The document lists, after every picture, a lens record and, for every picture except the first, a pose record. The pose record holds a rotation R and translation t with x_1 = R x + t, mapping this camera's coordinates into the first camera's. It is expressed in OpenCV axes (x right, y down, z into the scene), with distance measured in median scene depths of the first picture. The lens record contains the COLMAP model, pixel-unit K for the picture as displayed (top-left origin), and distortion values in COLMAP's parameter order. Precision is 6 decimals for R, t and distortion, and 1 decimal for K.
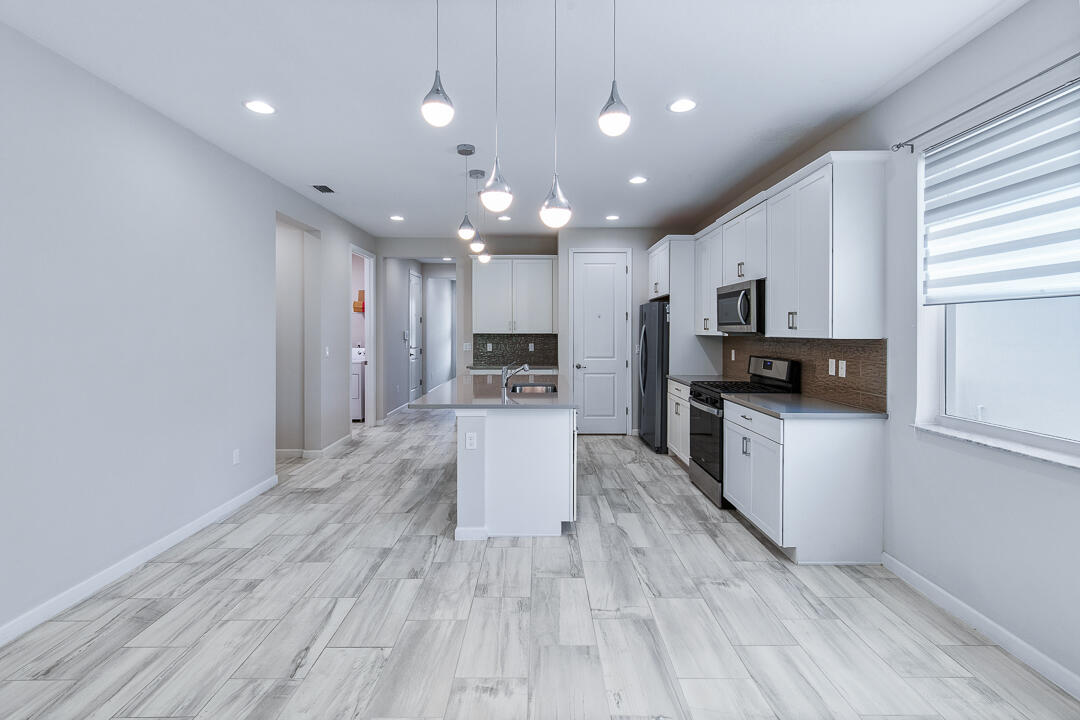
lens RADIAL K [[493.4, 0, 538.4], [0, 493.4, 333.7], [0, 0, 1]] dist [0.007309, -0.001581]
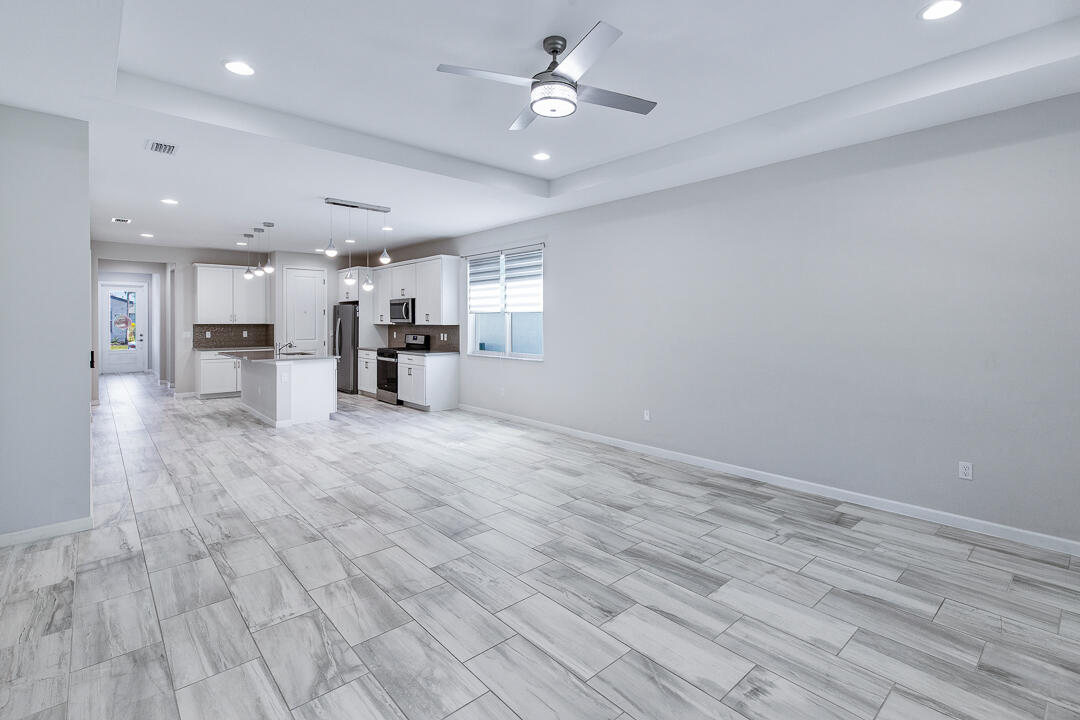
lens RADIAL K [[493.4, 0, 536.0], [0, 493.4, 322.3], [0, 0, 1]] dist [0.007309, -0.001581]
pose [[0.746860, -0.002458, 0.664977, -0.636557], [0.004194, 0.999991, -0.001014, 0.000399], [-0.664968, 0.003546, 0.746863, -1.058359]]
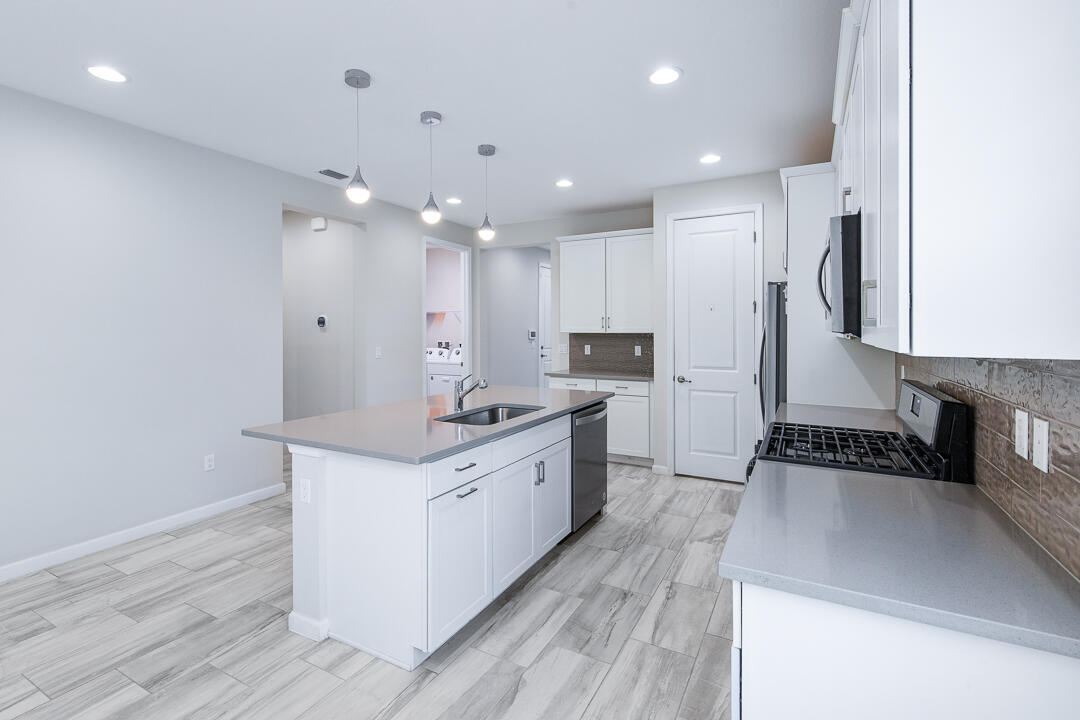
lens RADIAL K [[493.4, 0, 535.5], [0, 493.4, 327.9], [0, 0, 1]] dist [0.007309, -0.001581]
pose [[0.876116, -0.004539, -0.482079, 0.435465], [0.000926, 0.999970, -0.007732, -0.004900], [0.482100, 0.006328, 0.876094, 0.495266]]
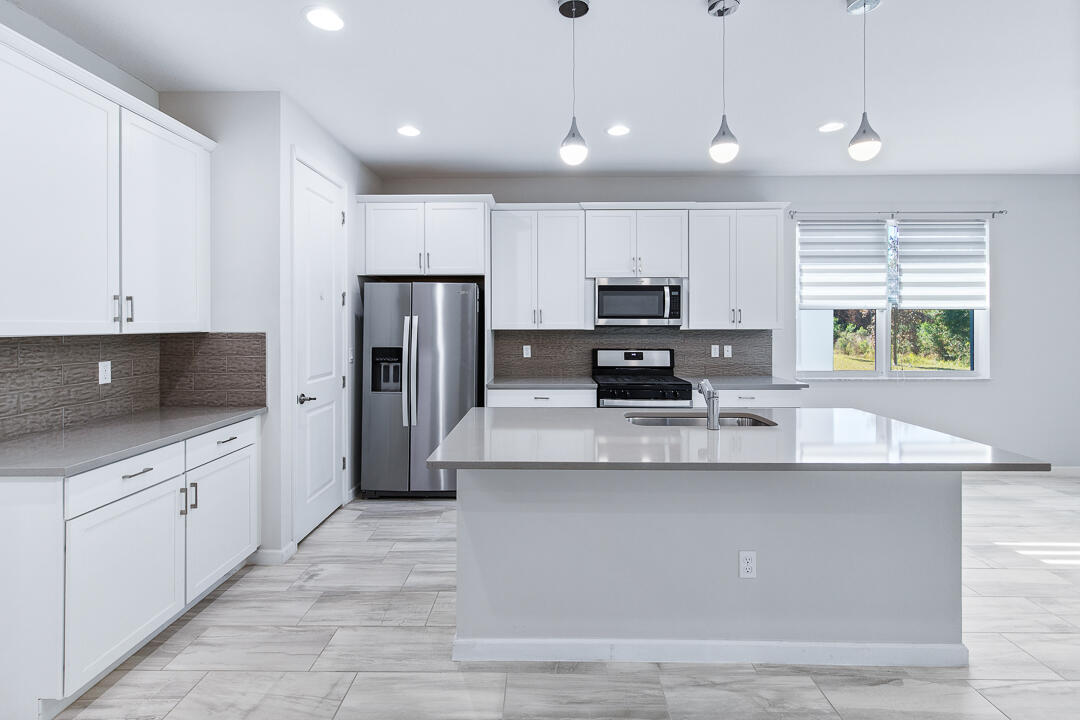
lens RADIAL K [[493.4, 0, 538.4], [0, 493.4, 332.5], [0, 0, 1]] dist [0.007309, -0.001581]
pose [[0.015078, -0.023418, 0.999612, -0.714176], [0.005179, 0.999714, 0.023342, -0.015639], [-0.999873, 0.004825, 0.015195, 1.381284]]
